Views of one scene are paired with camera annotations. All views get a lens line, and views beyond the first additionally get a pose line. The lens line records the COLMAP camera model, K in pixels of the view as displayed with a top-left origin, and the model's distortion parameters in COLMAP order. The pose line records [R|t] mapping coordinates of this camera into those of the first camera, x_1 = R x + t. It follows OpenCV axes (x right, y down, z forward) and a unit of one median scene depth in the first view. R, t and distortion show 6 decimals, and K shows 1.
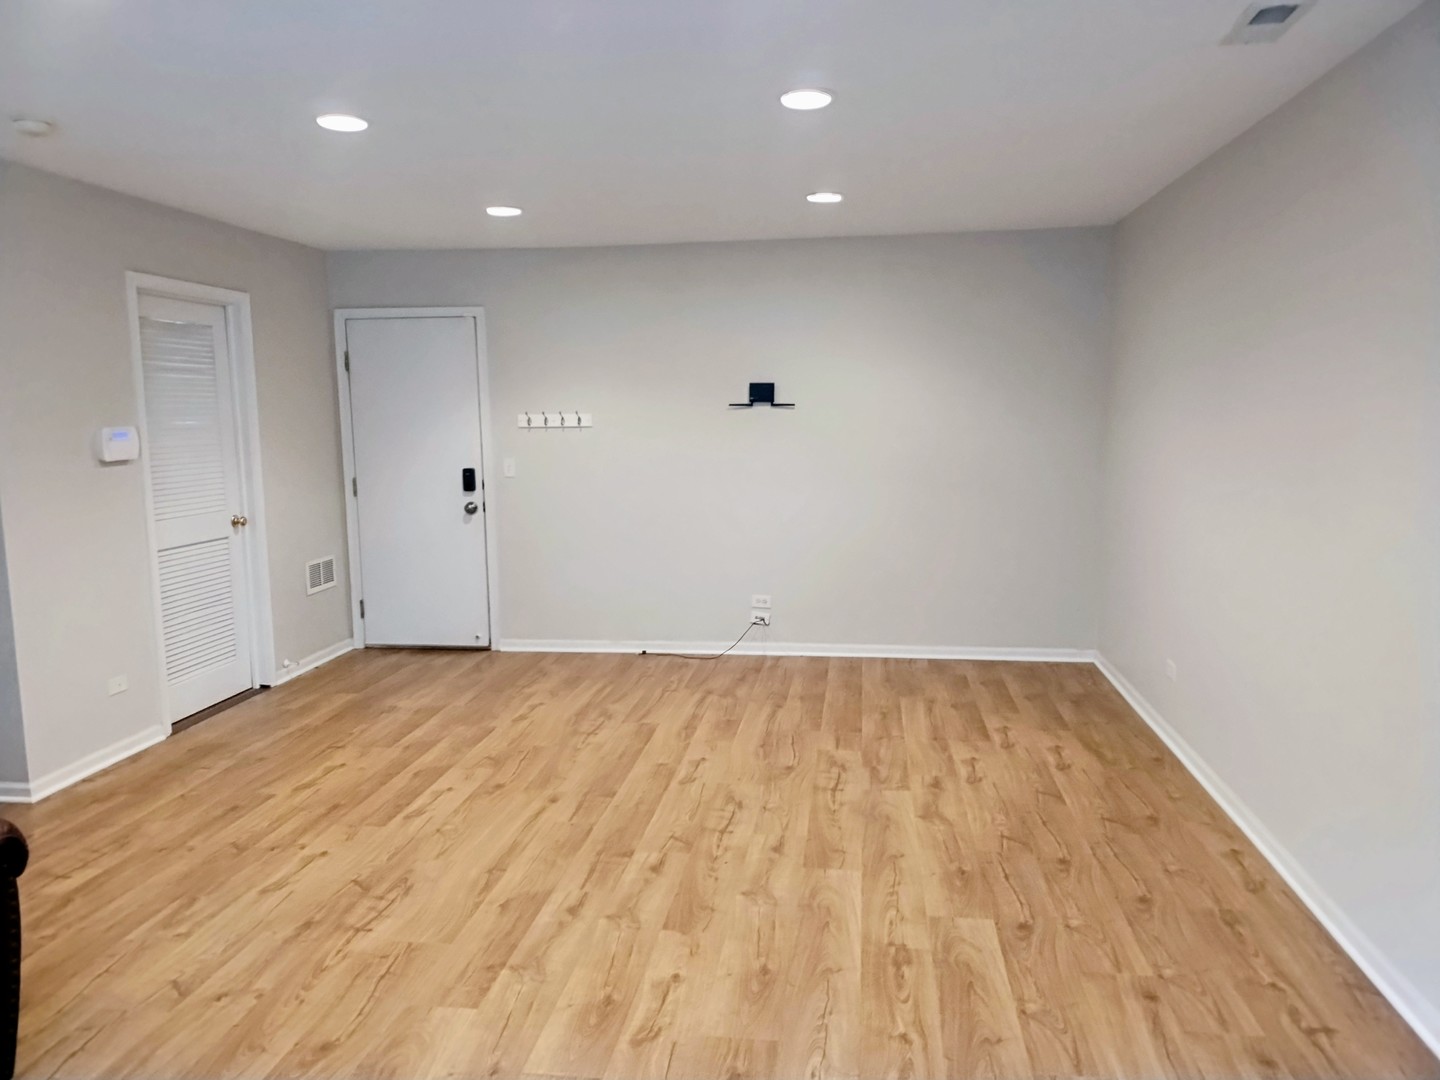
lens RADIAL K [[1074.9, 0, 722.5], [0, 1074.9, 571.6], [0, 0, 1]] dist [0.076596, -0.087759]
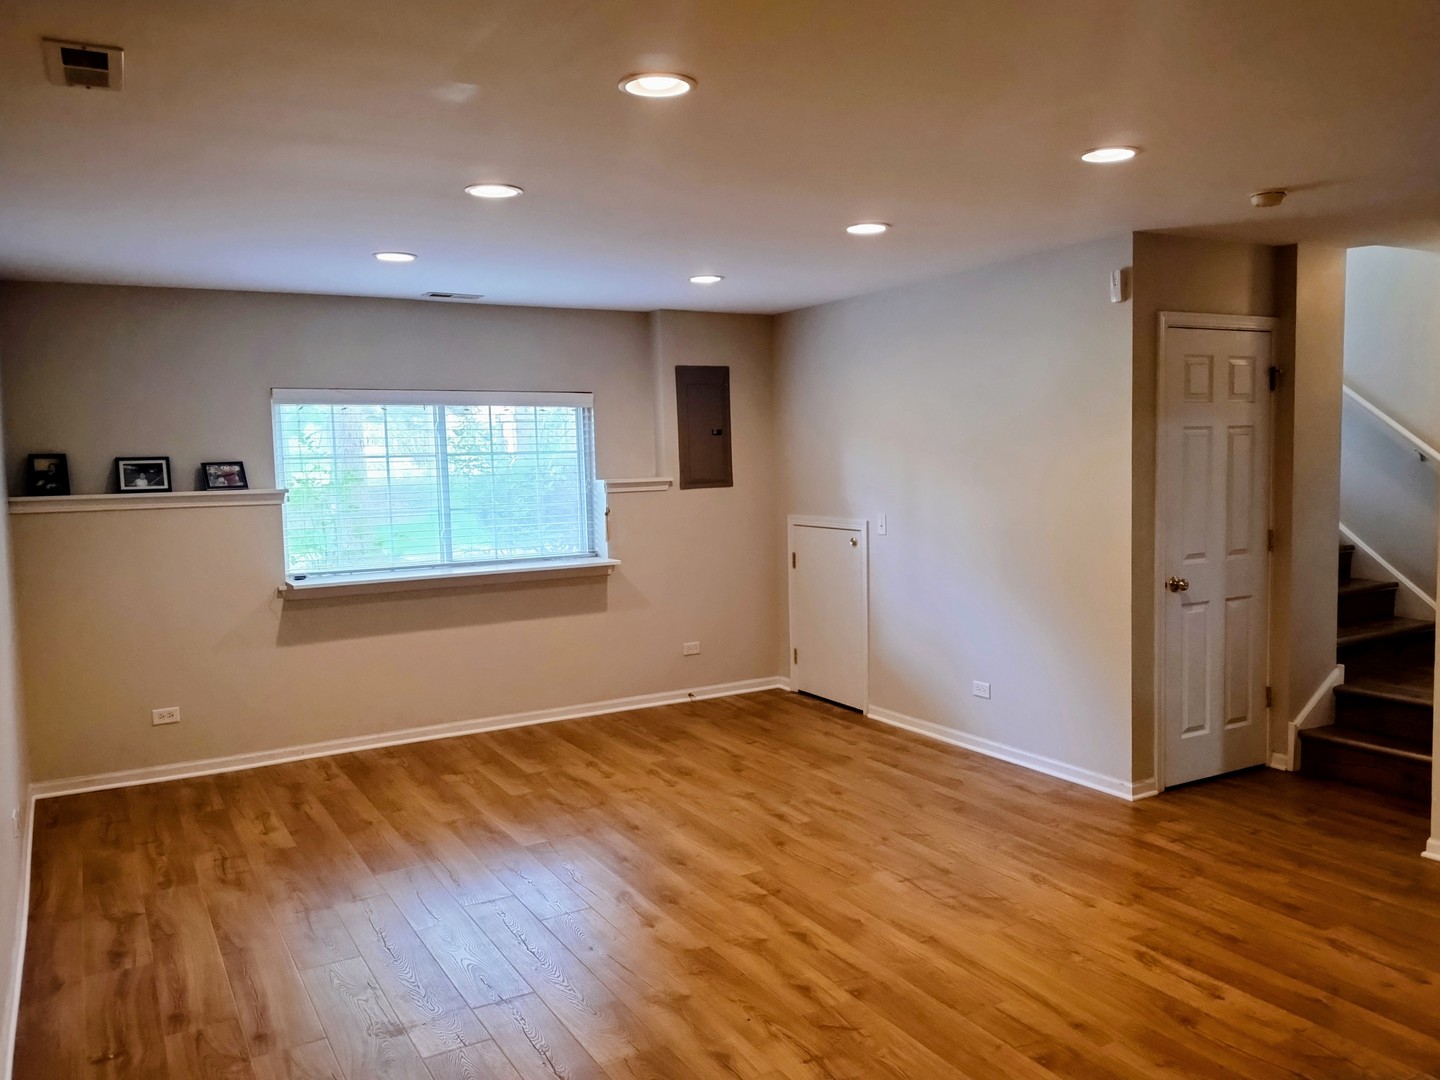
lens RADIAL K [[1089.2, 0, 748.8], [0, 1089.2, 542.0], [0, 0, 1]] dist [0.068442, -0.089064]
pose [[-0.781068, 0.080216, -0.619272, 0.480505], [-0.062195, 0.976790, 0.204970, -0.256881], [0.621341, 0.198611, -0.757951, 1.500316]]
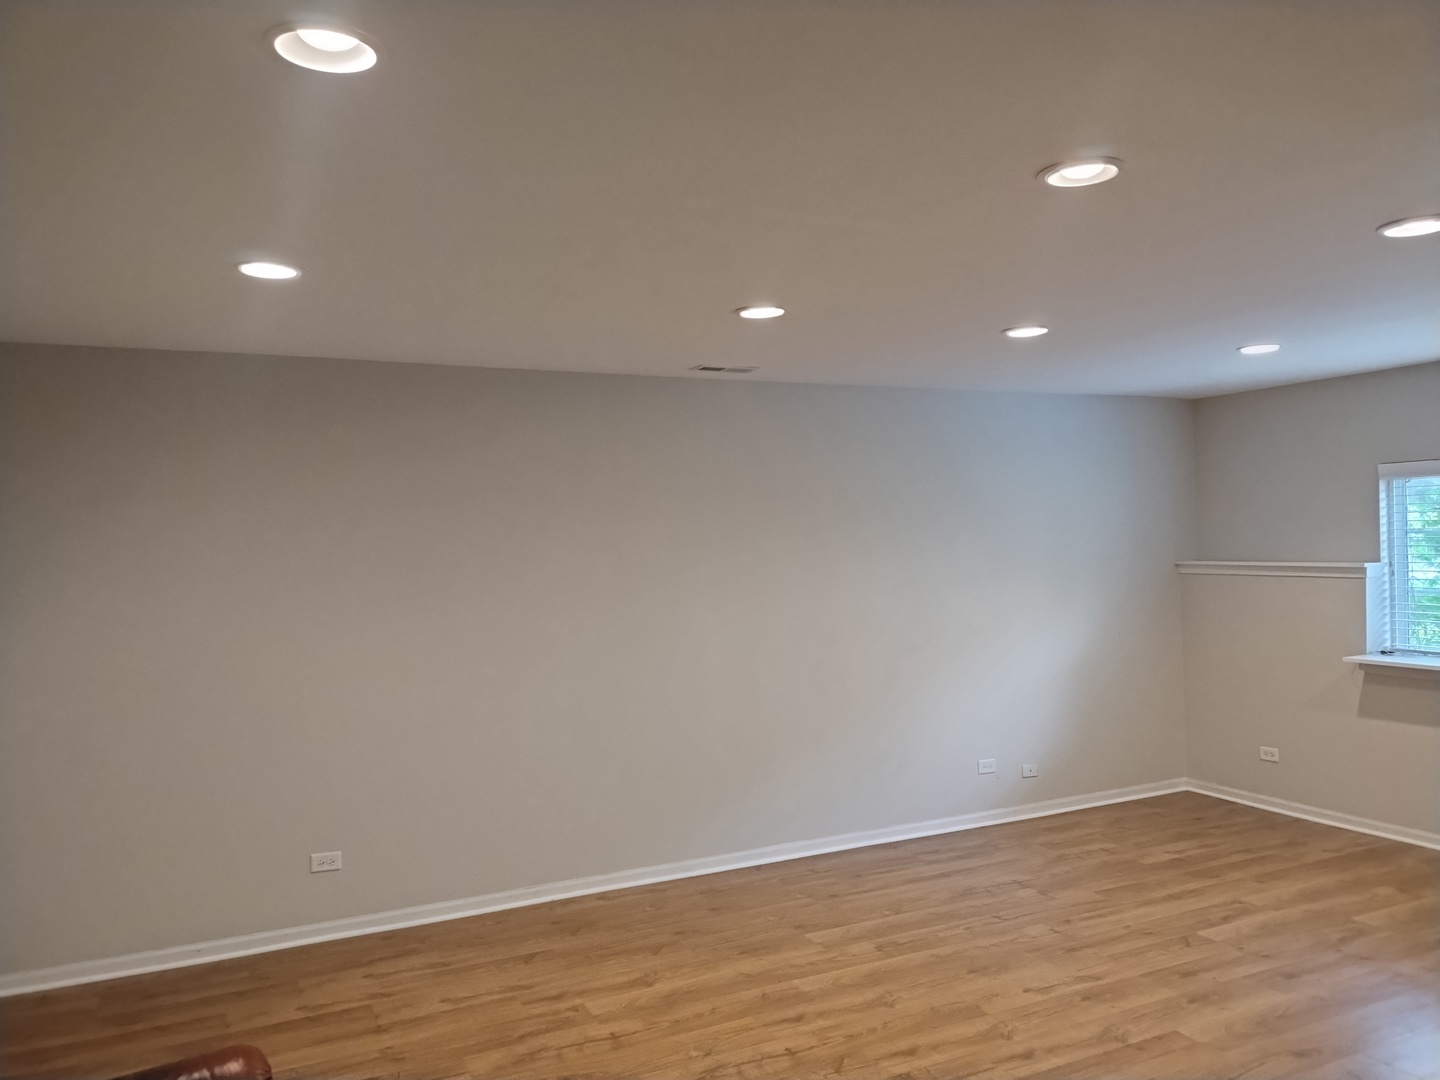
lens RADIAL K [[1089.2, 0, 748.8], [0, 1089.2, 542.0], [0, 0, 1]] dist [0.068442, -0.089064]
pose [[-0.579475, 0.022012, 0.814693, -0.743568], [0.149115, 0.985624, 0.079433, -0.257332], [-0.801232, 0.167512, -0.574427, 1.511445]]
